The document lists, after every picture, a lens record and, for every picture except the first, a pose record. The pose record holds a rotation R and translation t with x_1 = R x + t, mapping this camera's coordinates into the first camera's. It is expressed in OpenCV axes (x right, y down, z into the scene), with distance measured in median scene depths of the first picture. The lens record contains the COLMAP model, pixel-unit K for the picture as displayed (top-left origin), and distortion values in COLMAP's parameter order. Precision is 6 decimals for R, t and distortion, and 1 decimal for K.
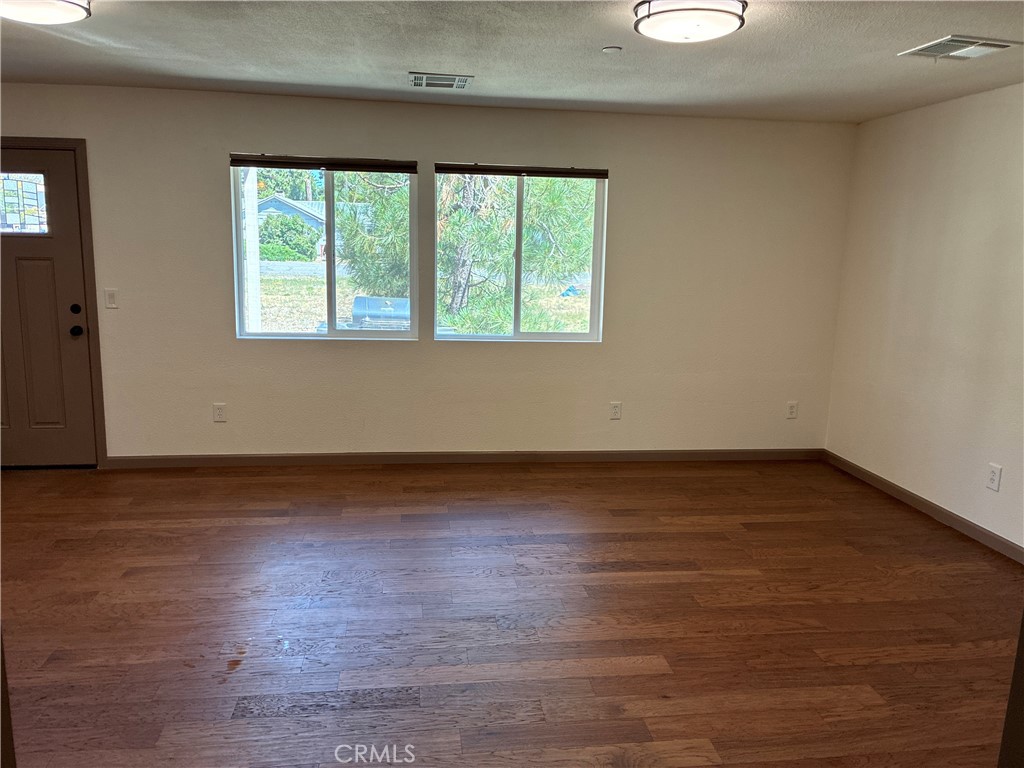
lens RADIAL K [[778.5, 0, 512.0], [0, 778.5, 384.0], [0, 0, 1]] dist [0.021404, -0.006675]
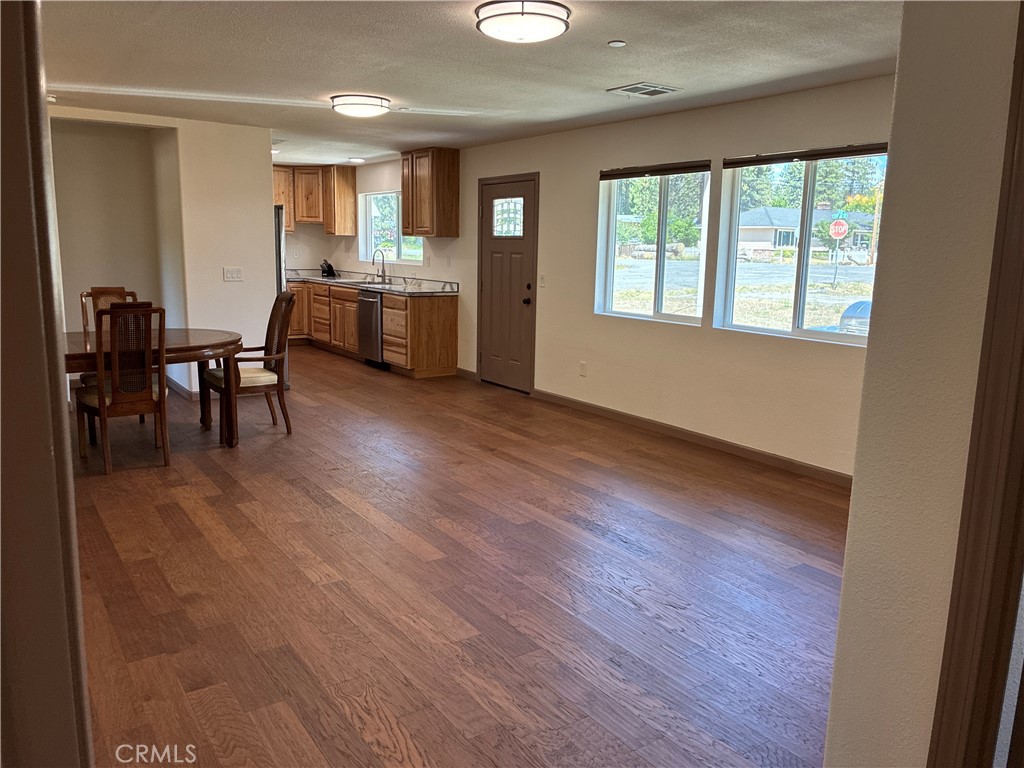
lens RADIAL K [[778.5, 0, 512.0], [0, 778.5, 384.0], [0, 0, 1]] dist [0.021404, -0.006675]
pose [[0.448280, 0.138061, -0.883167, 0.768783], [-0.173474, 0.982654, 0.065561, -0.004367], [0.876899, 0.123817, 0.464454, 0.305423]]
